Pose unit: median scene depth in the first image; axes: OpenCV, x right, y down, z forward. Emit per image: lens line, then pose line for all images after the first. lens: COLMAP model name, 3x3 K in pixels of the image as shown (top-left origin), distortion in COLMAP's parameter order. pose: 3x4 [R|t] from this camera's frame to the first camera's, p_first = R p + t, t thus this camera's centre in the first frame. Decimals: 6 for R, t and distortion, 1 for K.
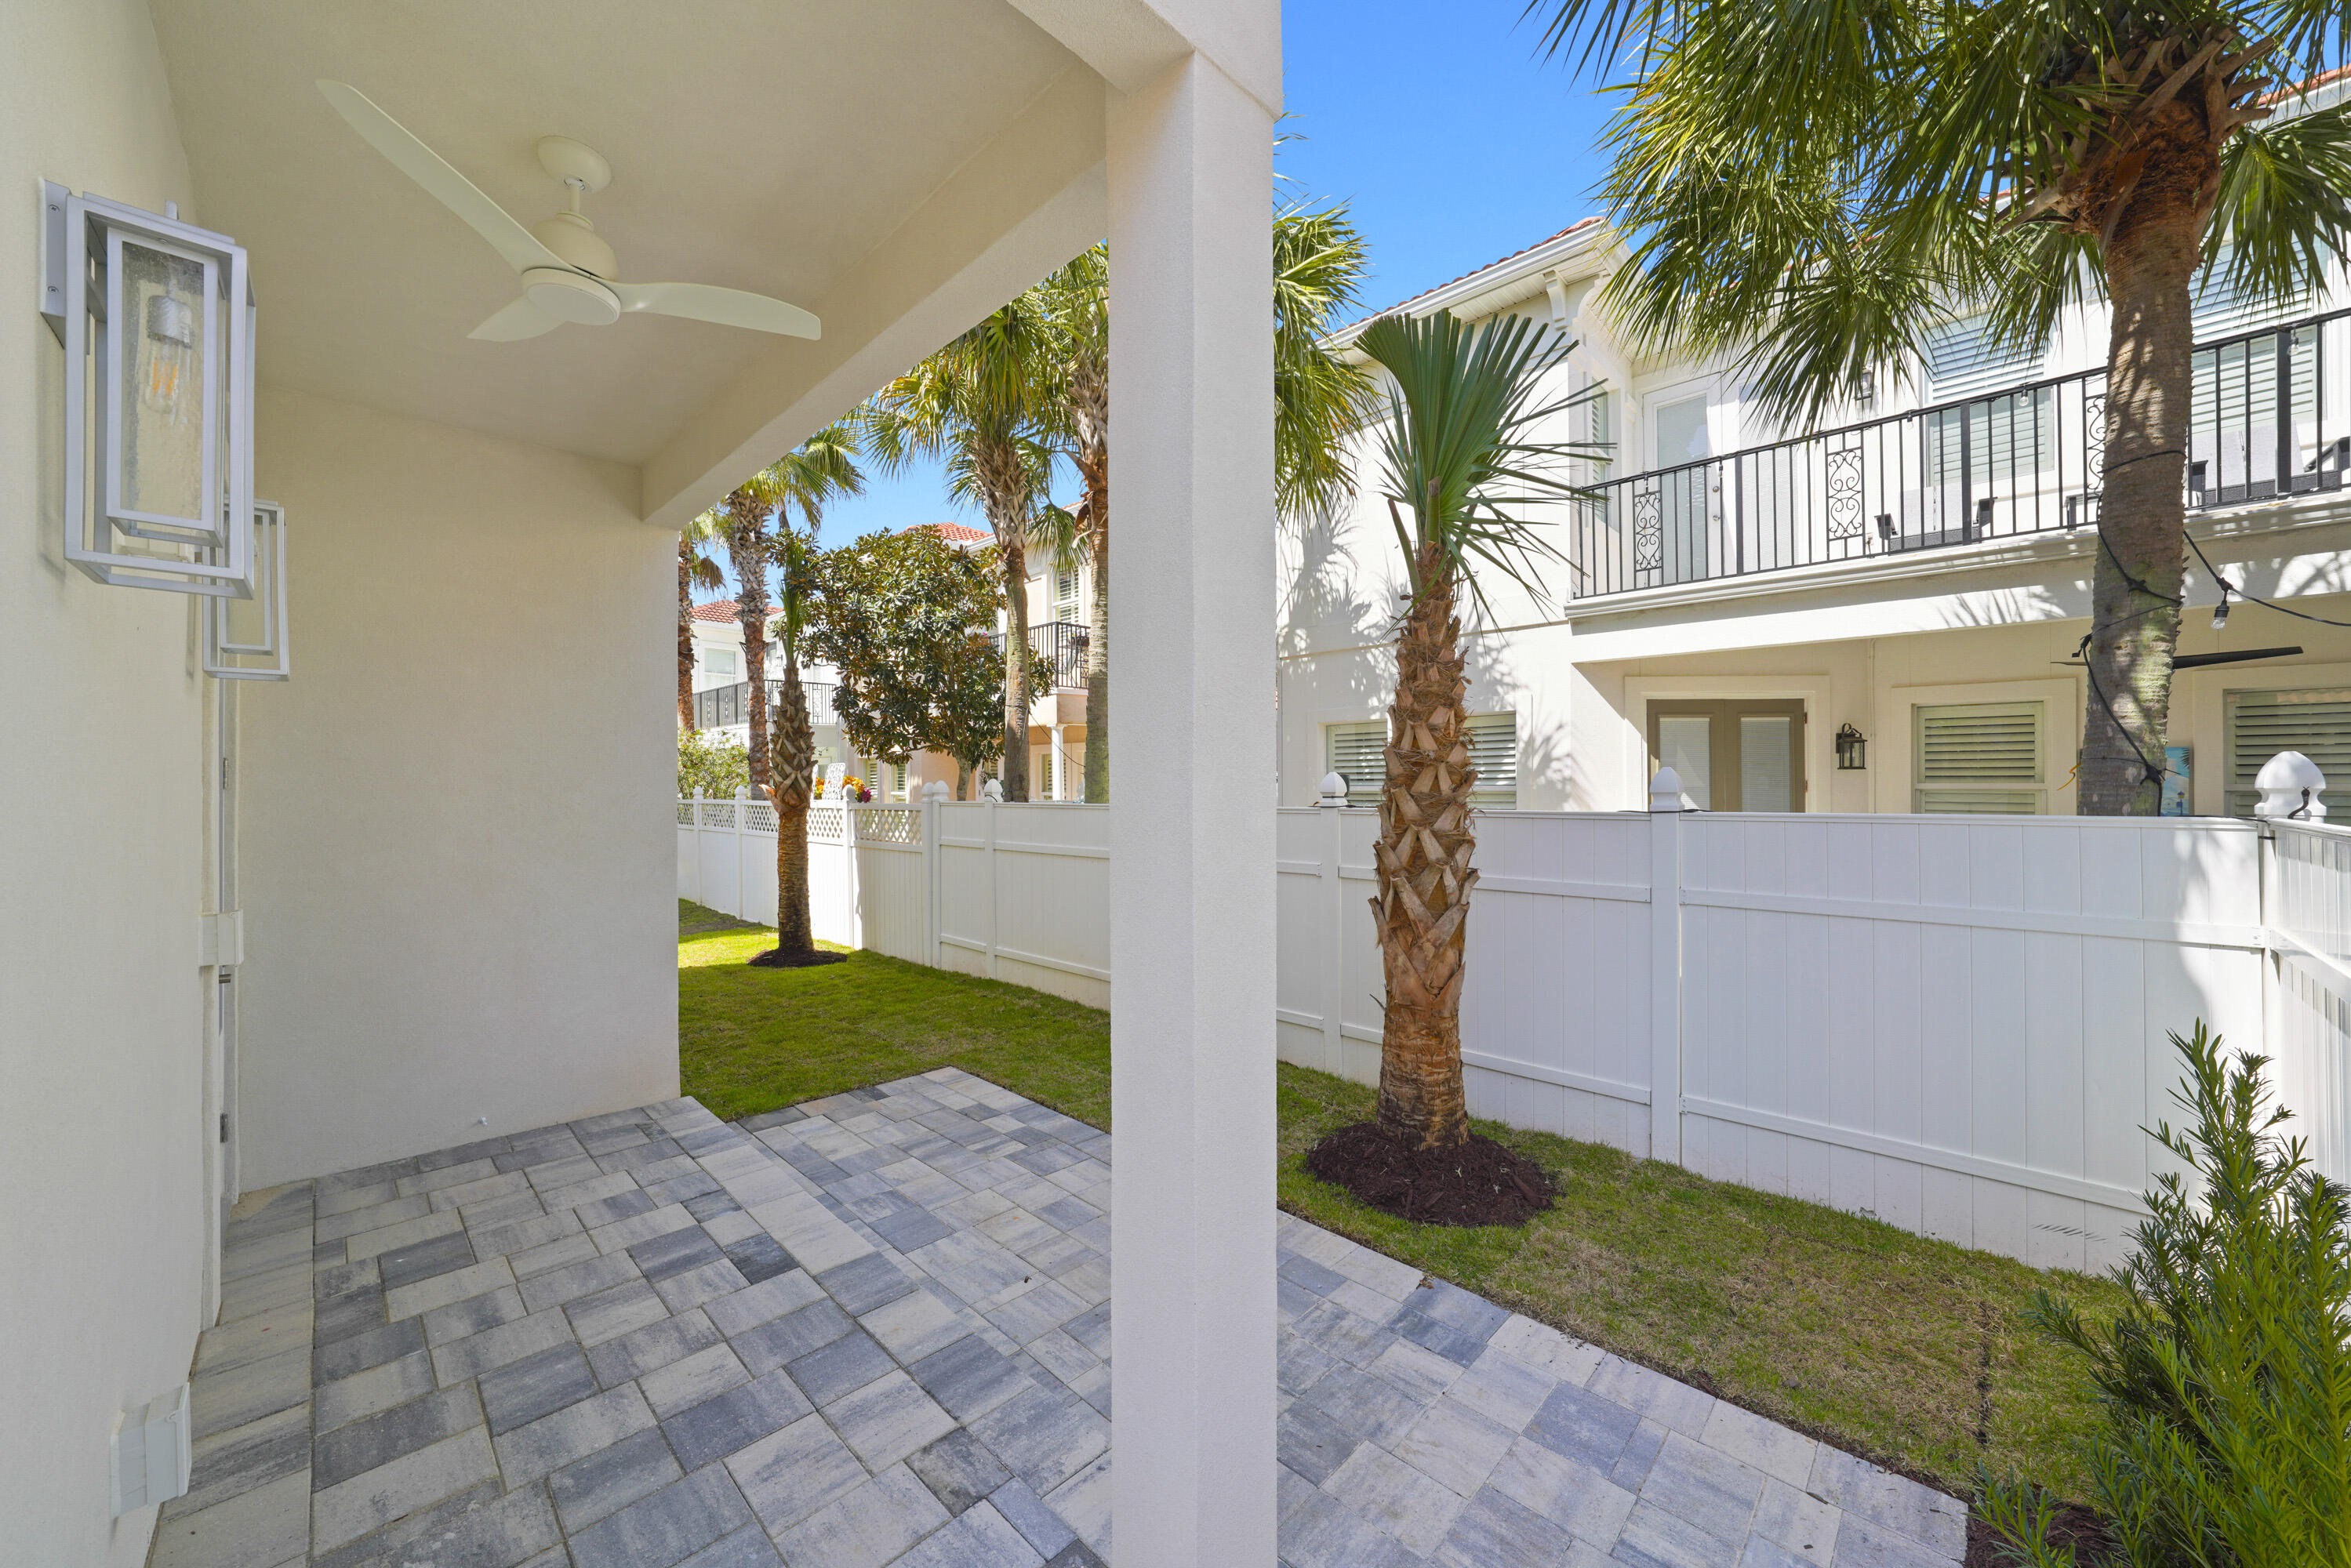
lens RADIAL K [[842.2, 0, 1187.5], [0, 842.2, 782.2], [0, 0, 1]] dist [-0.019622, 0.003015]
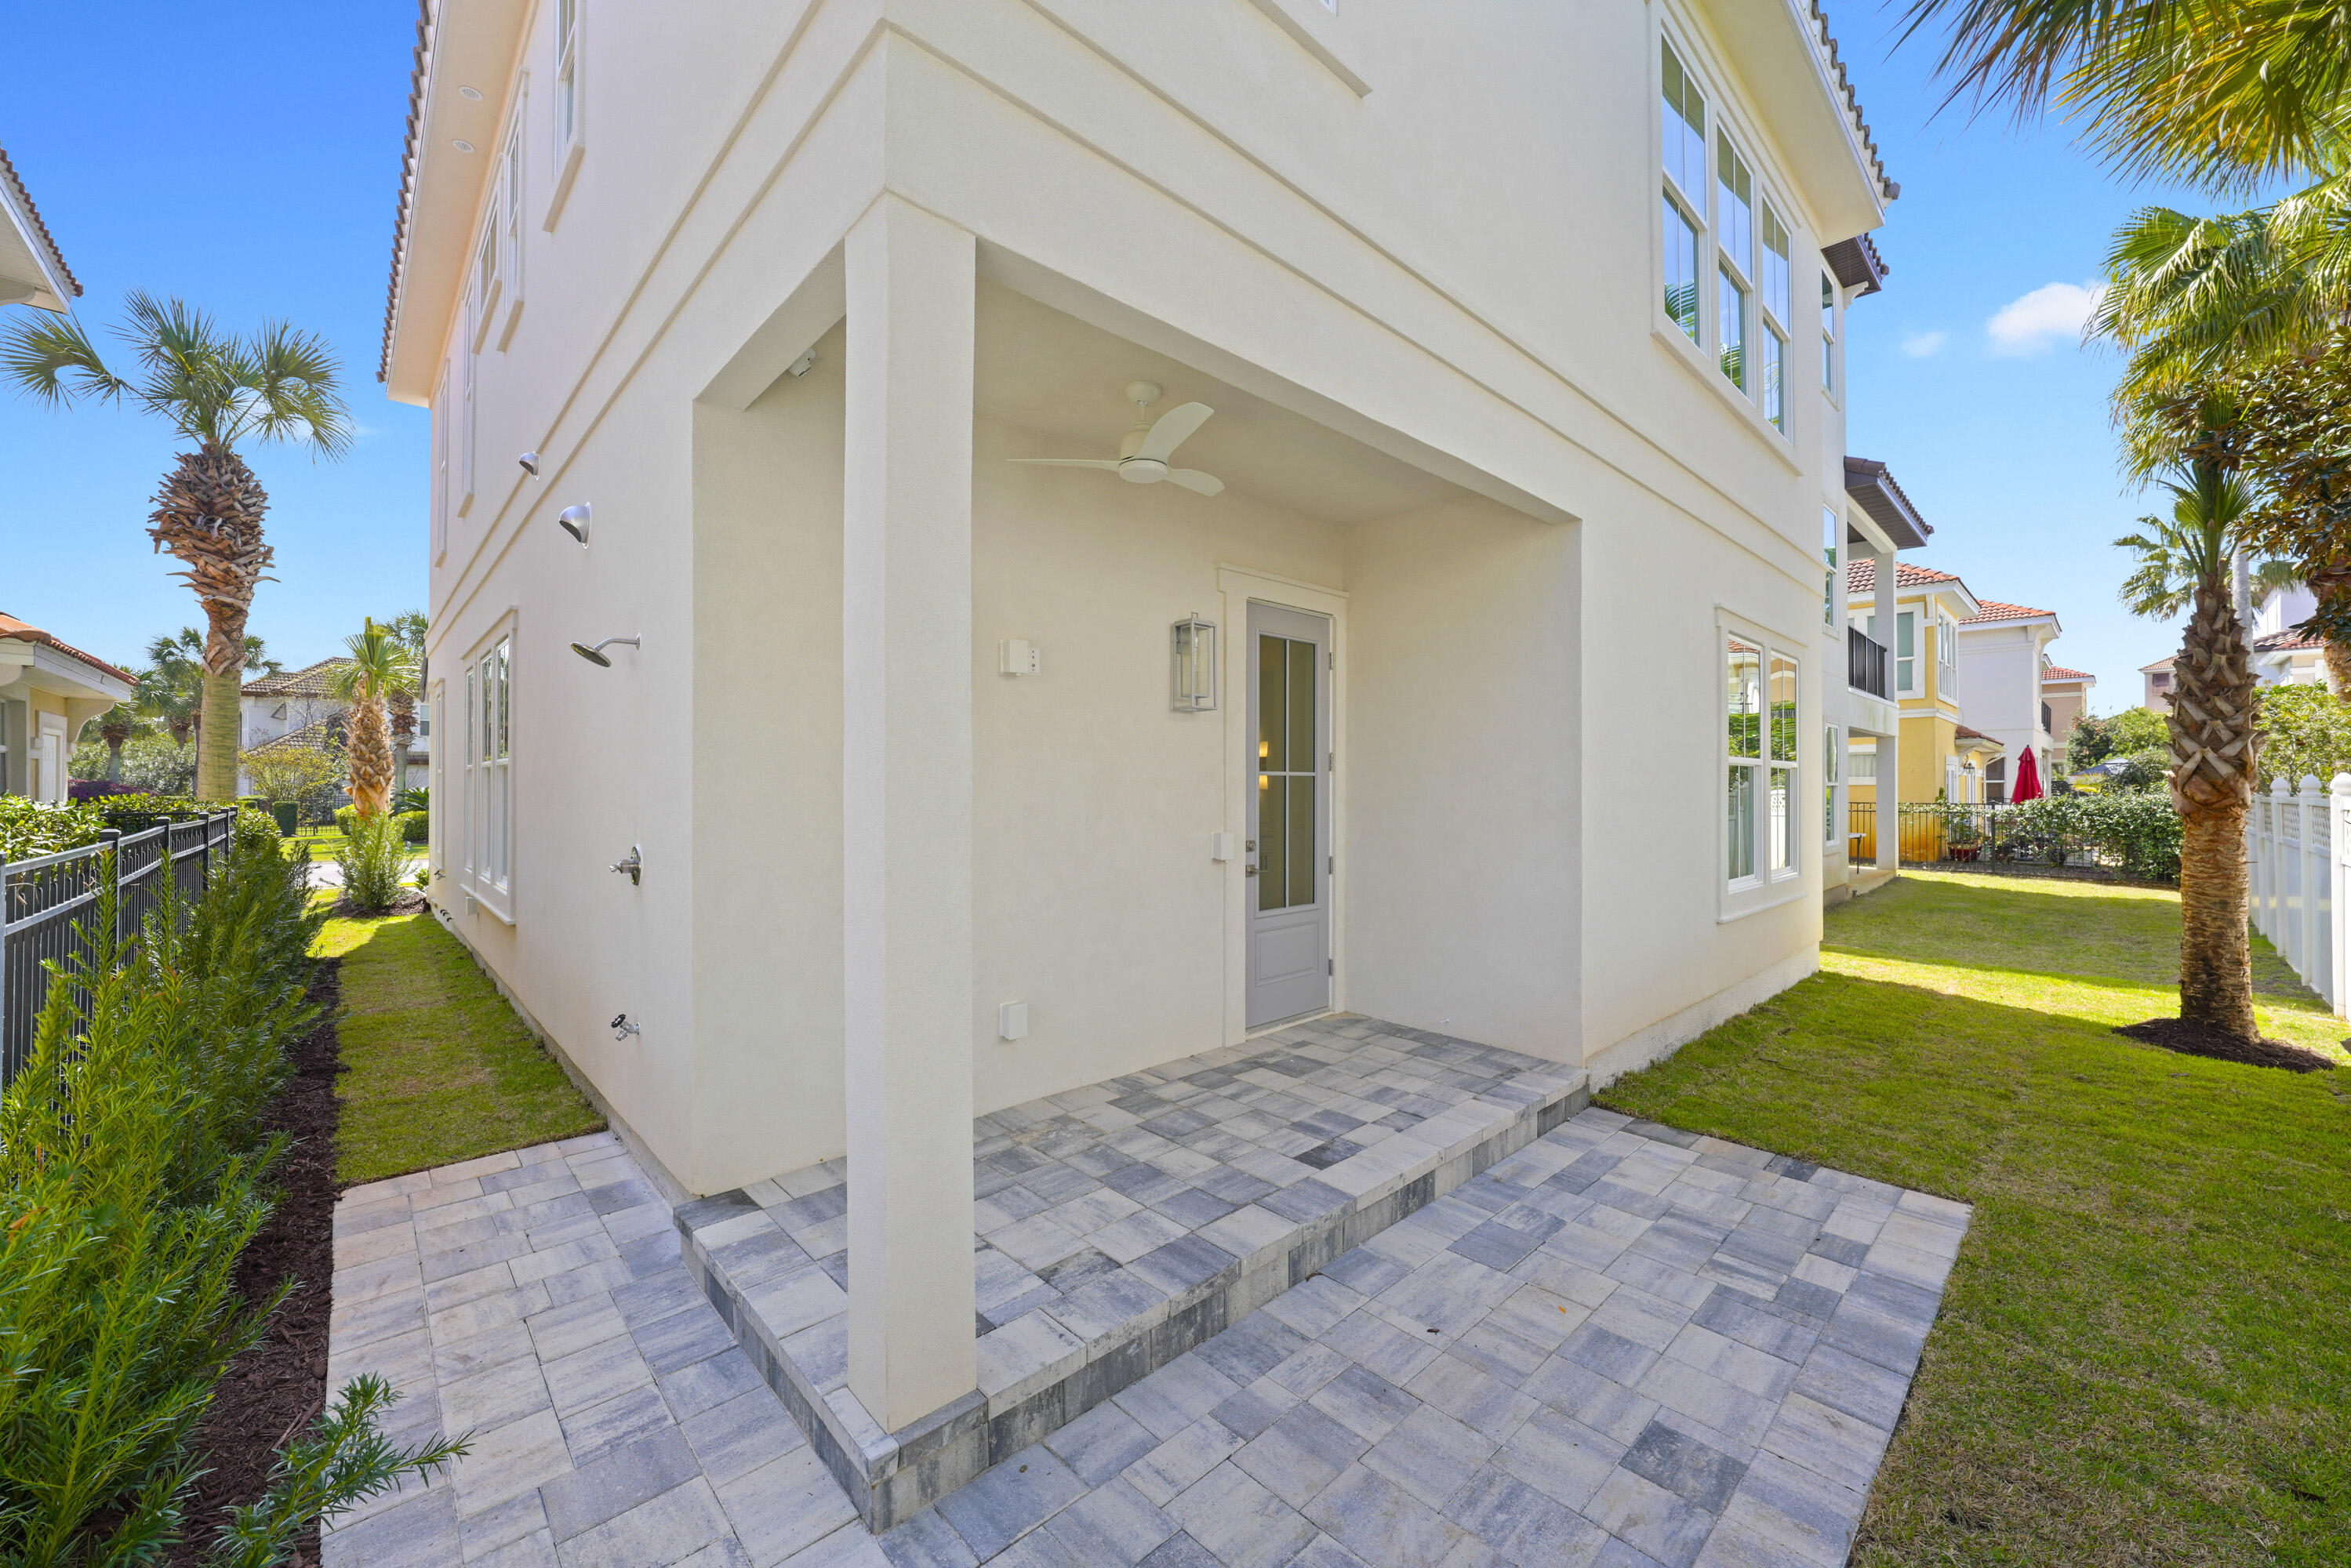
lens RADIAL K [[887.5, 0, 1182.7], [0, 887.5, 786.3], [0, 0, 1]] dist [-0.014701, 0.002458]
pose [[-0.035561, 0.003708, -0.999361, 0.629185], [0.004100, 0.999985, 0.003565, 0.028428], [0.999359, -0.003971, -0.035576, 0.681947]]
